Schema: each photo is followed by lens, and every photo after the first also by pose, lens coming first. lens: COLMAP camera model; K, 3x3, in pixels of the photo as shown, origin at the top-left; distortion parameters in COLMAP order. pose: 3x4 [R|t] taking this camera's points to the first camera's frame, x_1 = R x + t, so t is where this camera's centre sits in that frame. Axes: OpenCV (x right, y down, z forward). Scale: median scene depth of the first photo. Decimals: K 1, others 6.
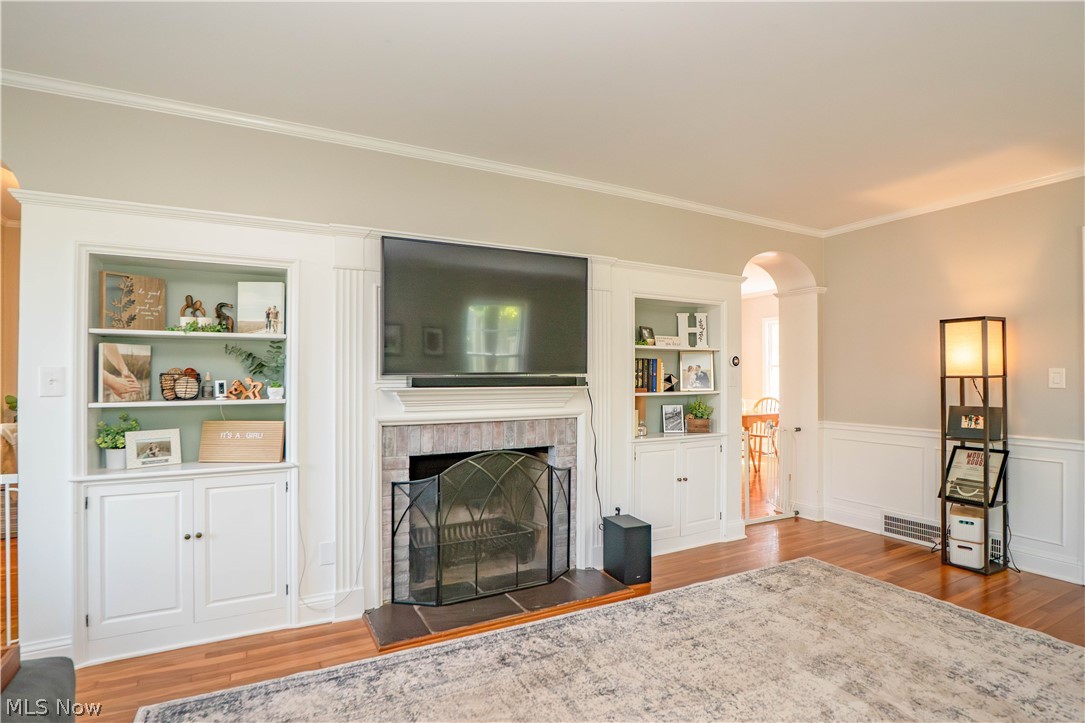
lens RADIAL K [[554.1, 0, 543.3], [0, 554.1, 389.0], [0, 0, 1]] dist [-0.024164, 0.000314]
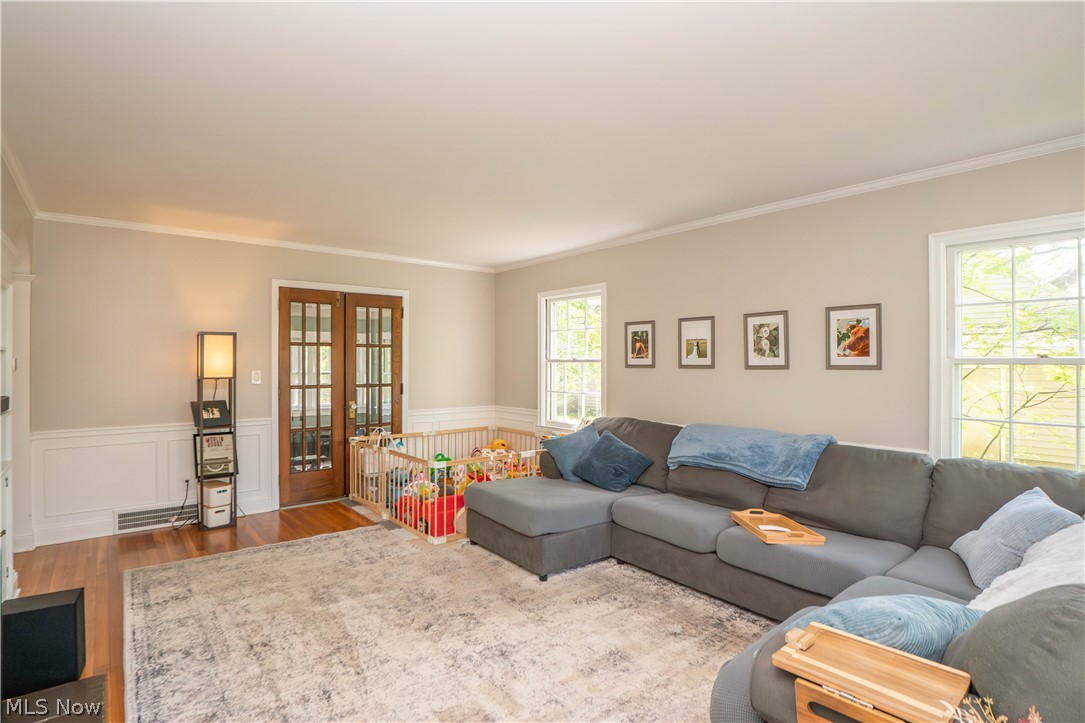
lens RADIAL K [[537.0, 0, 542.5], [0, 537.0, 361.5], [0, 0, 1]] dist [-0.001599, -0.000551]
pose [[-0.205062, 0.005099, 0.978736, -0.663814], [0.019863, 0.999802, -0.001047, -0.048147], [-0.978547, 0.019226, -0.205123, 0.547428]]
